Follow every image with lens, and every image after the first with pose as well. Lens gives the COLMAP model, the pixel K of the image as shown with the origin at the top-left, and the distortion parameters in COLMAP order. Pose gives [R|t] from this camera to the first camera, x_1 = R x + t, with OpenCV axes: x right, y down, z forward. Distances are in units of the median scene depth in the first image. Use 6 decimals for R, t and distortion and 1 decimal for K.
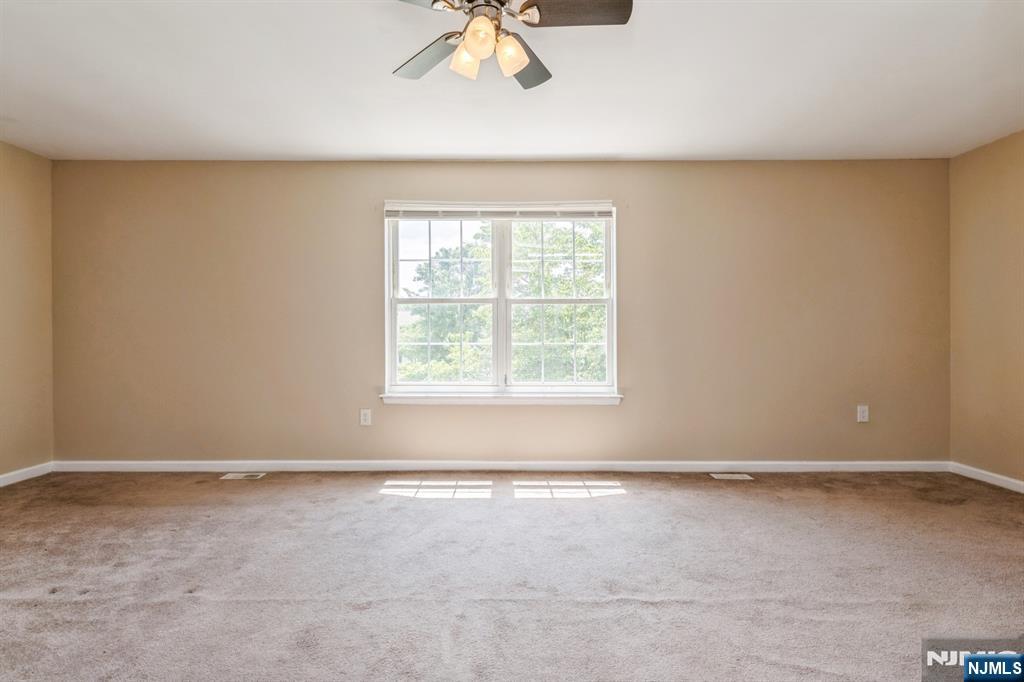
lens RADIAL K [[483.7, 0, 512.9], [0, 483.7, 329.7], [0, 0, 1]] dist [-0.002023, -0.000477]
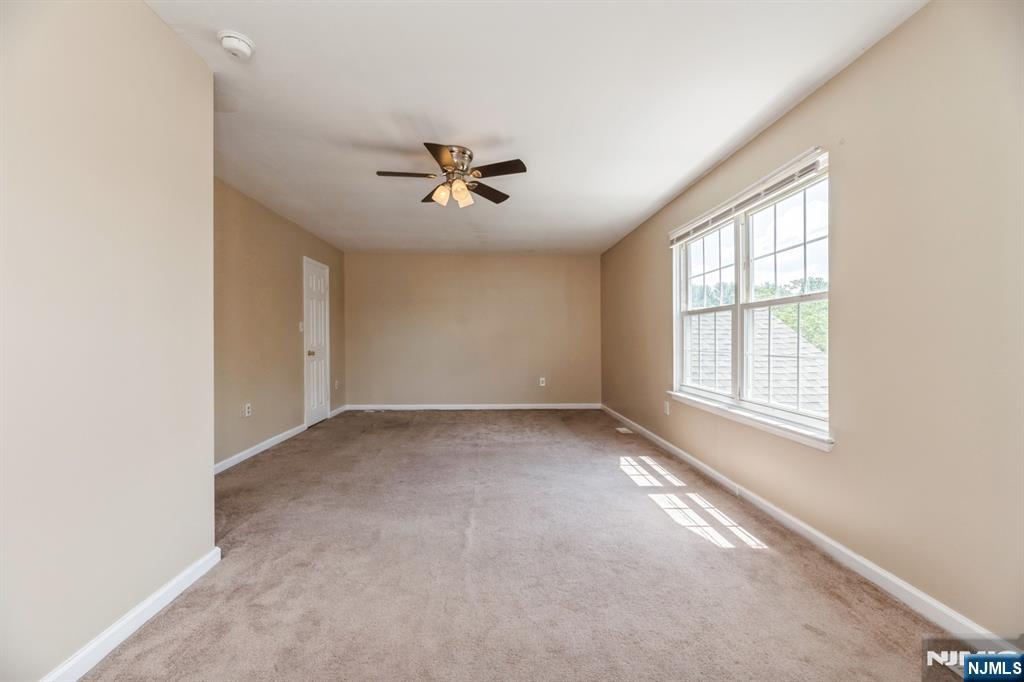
lens RADIAL K [[408.0, 0, 512.0], [0, 408.0, 341.0], [0, 0, 1]] dist [-0.000127, -0.000103]
pose [[0.062199, 0.004063, -0.998056, 0.862613], [0.005311, 0.999976, 0.004402, -0.000073], [0.998050, -0.005575, 0.062176, 0.622302]]
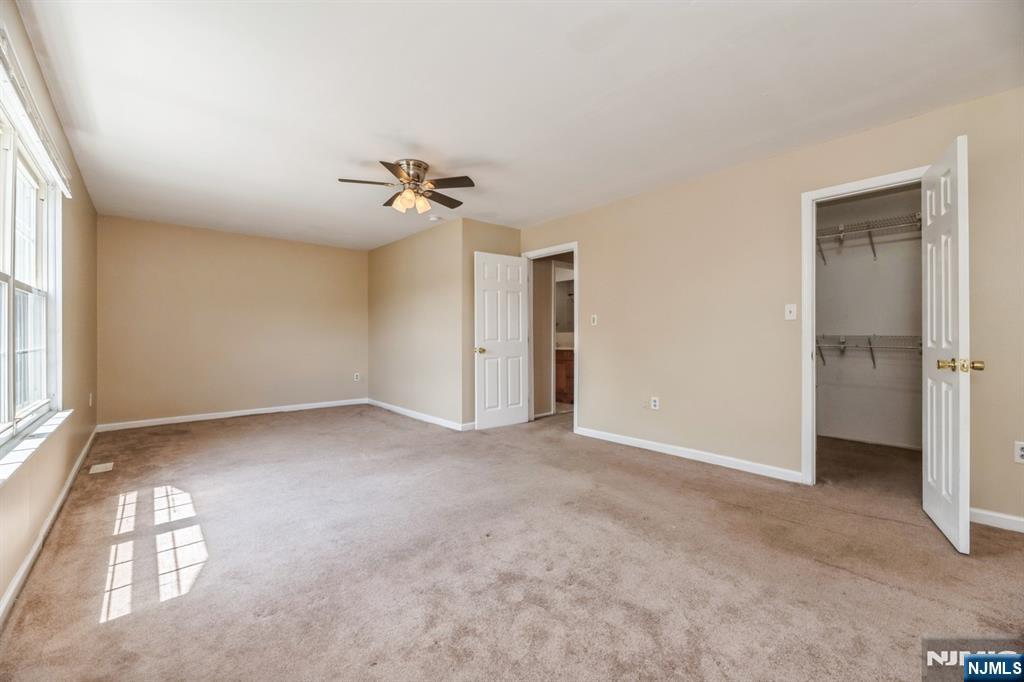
lens RADIAL K [[408.0, 0, 512.0], [0, 408.0, 341.0], [0, 0, 1]] dist [-0.000127, -0.000103]
pose [[-0.684668, 0.000324, 0.728855, -0.939734], [0.001236, 0.999999, 0.000717, 0.016511], [-0.728854, 0.001392, -0.684668, 1.056643]]
